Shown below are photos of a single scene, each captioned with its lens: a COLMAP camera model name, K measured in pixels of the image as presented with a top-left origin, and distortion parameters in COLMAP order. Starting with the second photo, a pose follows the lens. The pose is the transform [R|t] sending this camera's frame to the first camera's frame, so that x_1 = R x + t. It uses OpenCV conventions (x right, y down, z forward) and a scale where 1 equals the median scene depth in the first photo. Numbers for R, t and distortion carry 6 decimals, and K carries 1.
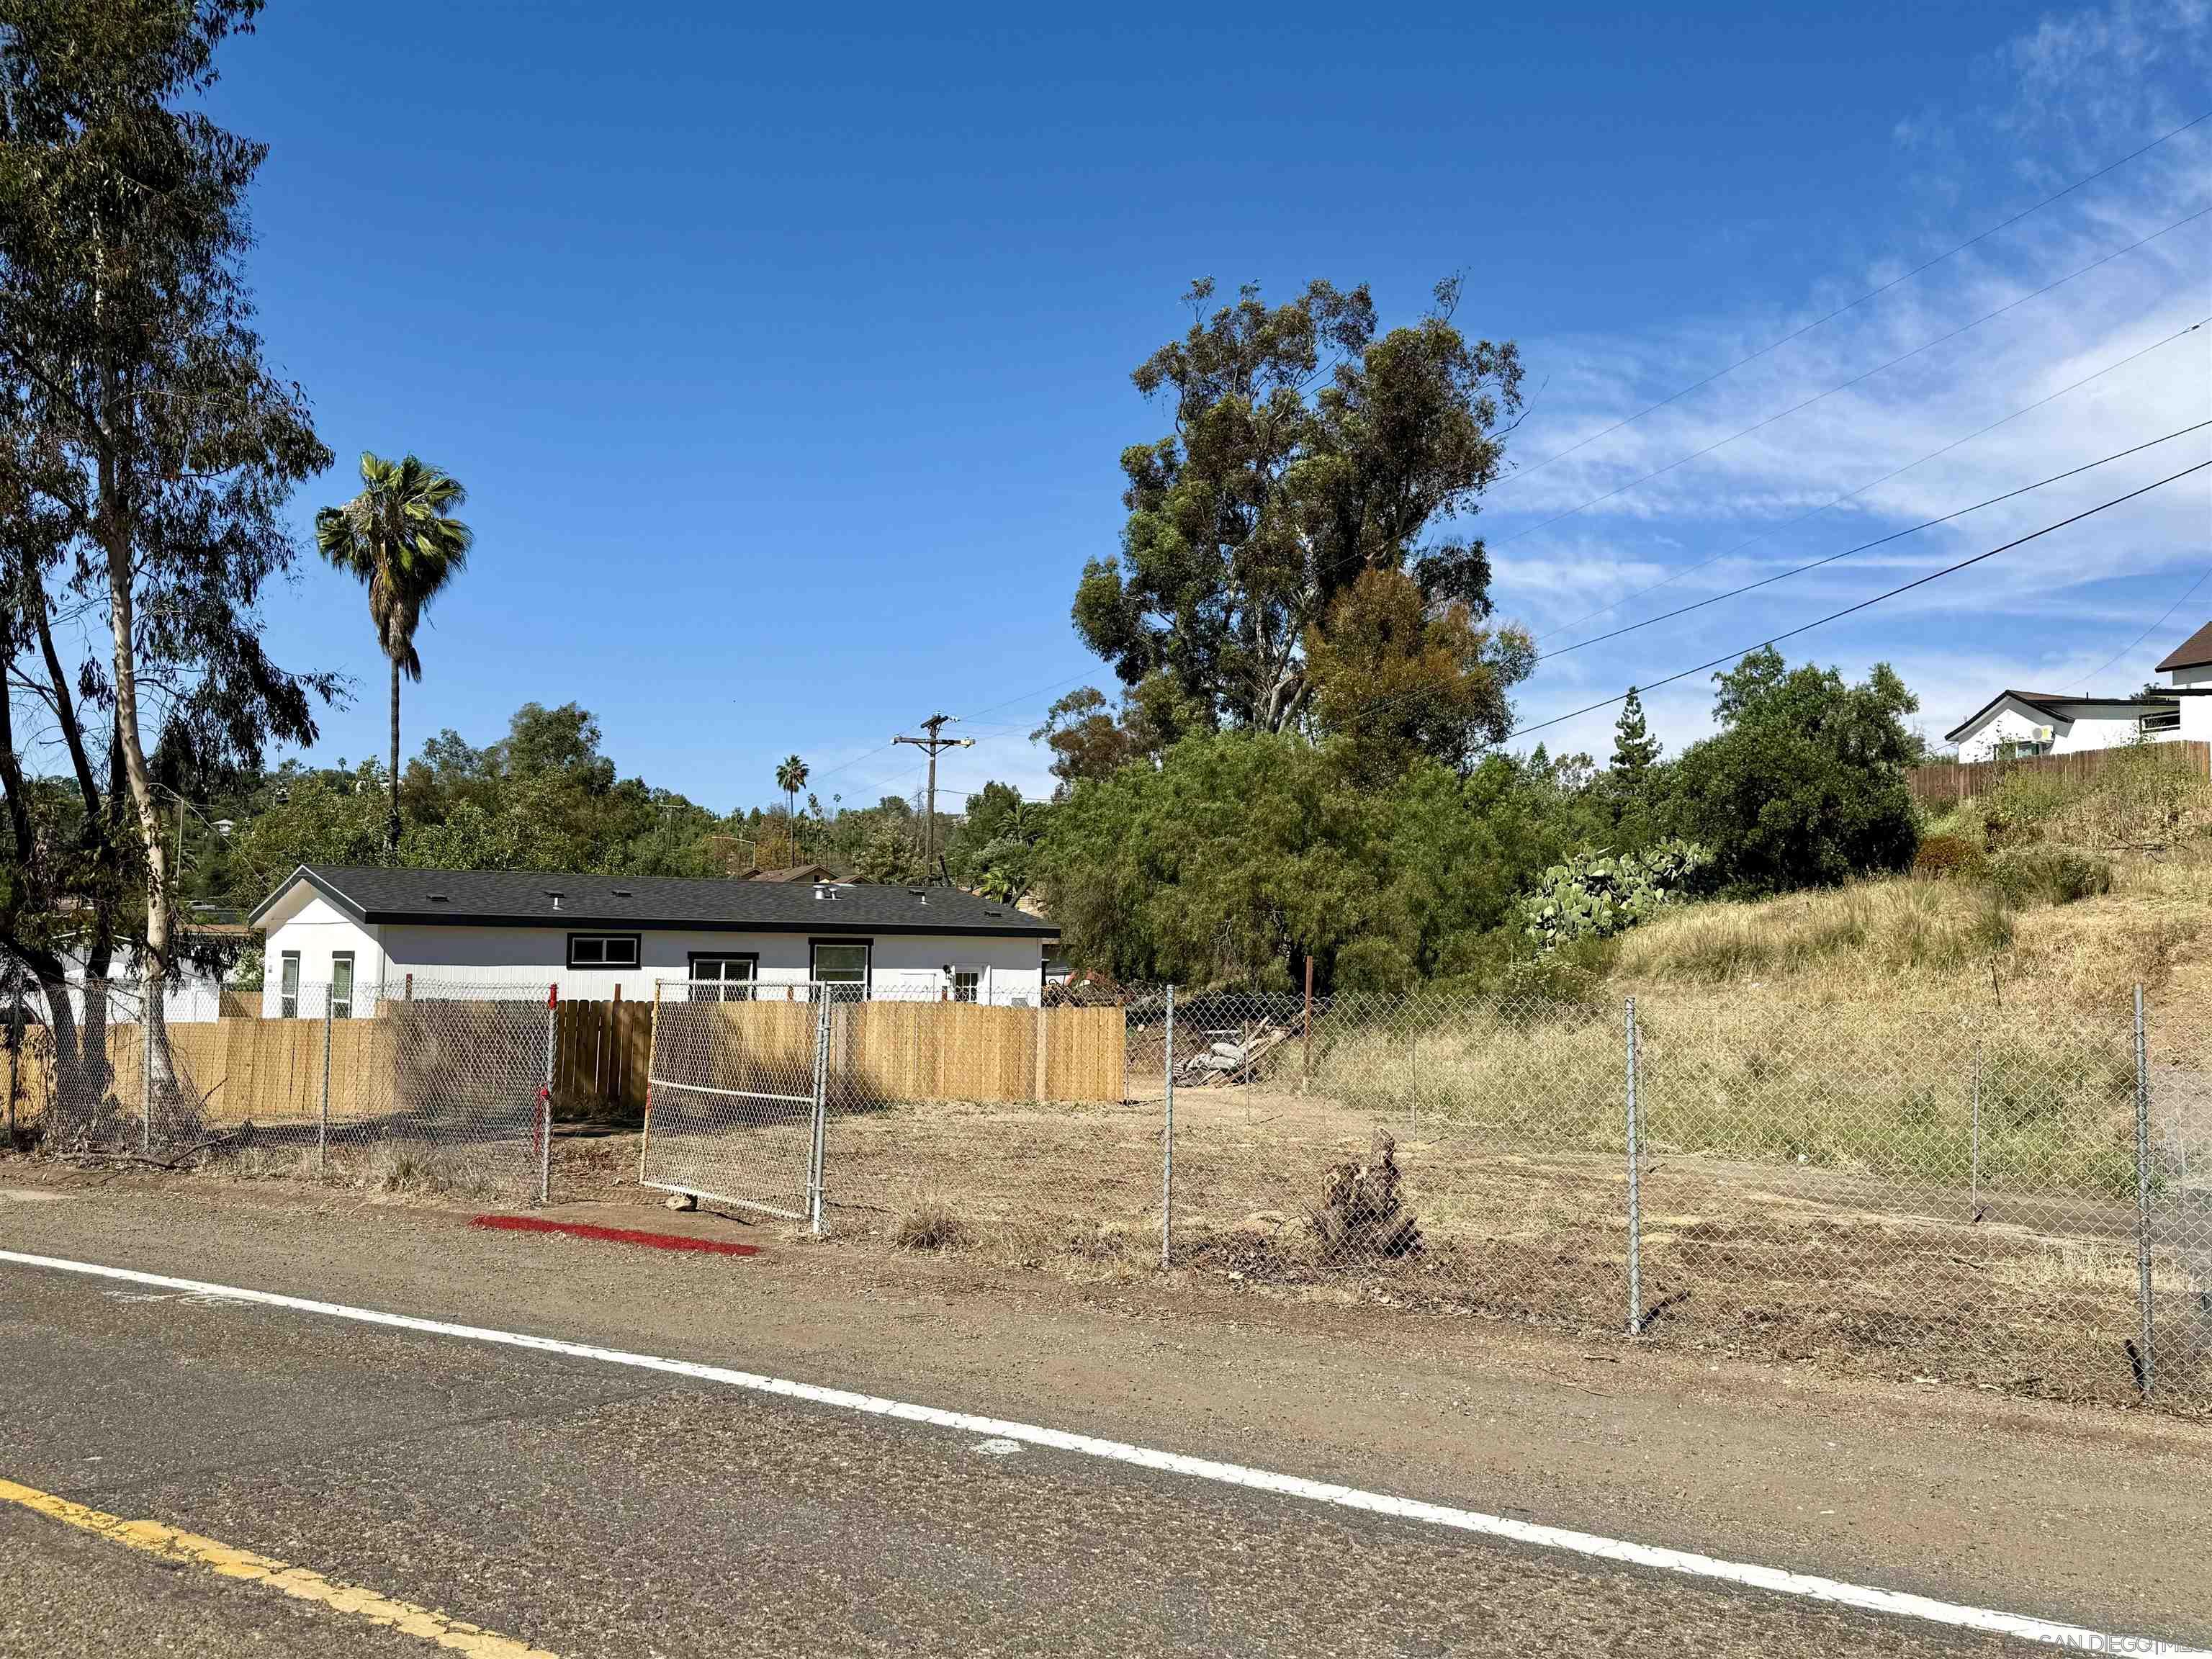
lens RADIAL K [[1792.0, 0, 1039.8], [0, 1792.0, 878.3], [0, 0, 1]] dist [0.024328, -0.049070]
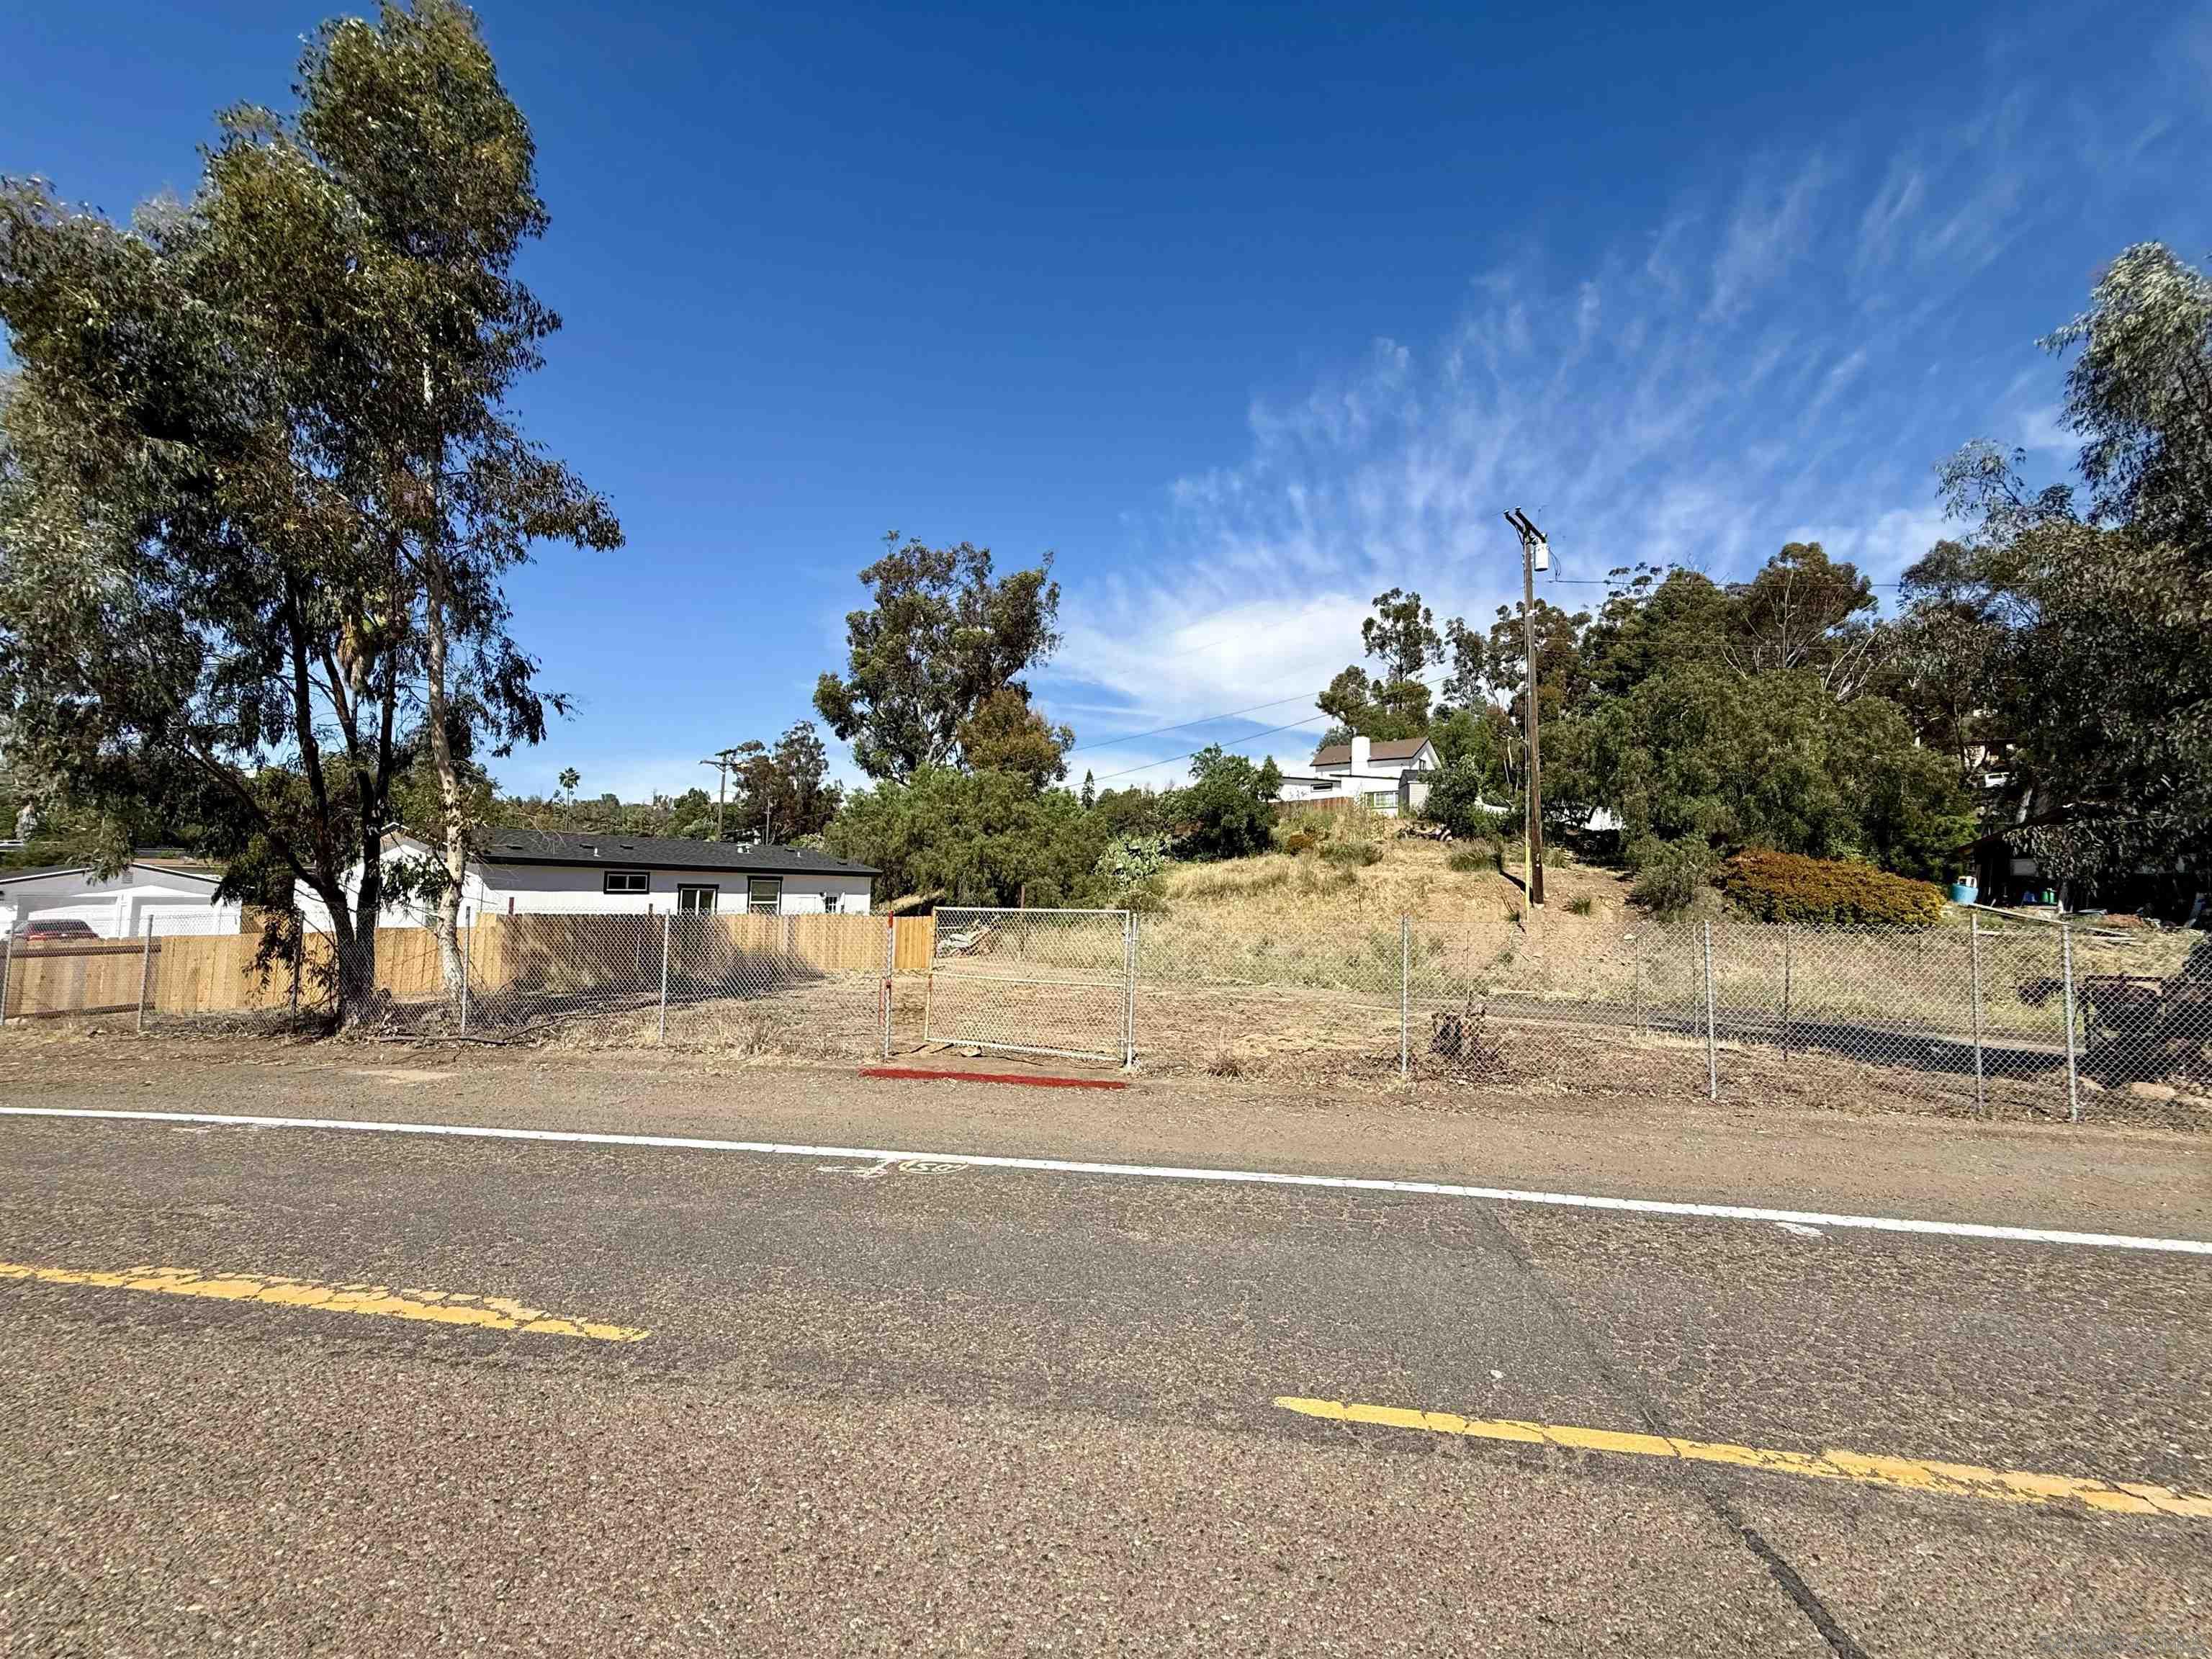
lens RADIAL K [[891.2, 0, 1058.9], [0, 891.2, 830.2], [0, 0, 1]] dist [0.001548, 0.000953]
pose [[0.921190, 0.029163, 0.388019, -0.166052], [-0.022262, 0.999504, -0.022269, 0.002461], [-0.388476, 0.011876, 0.921382, 0.101667]]
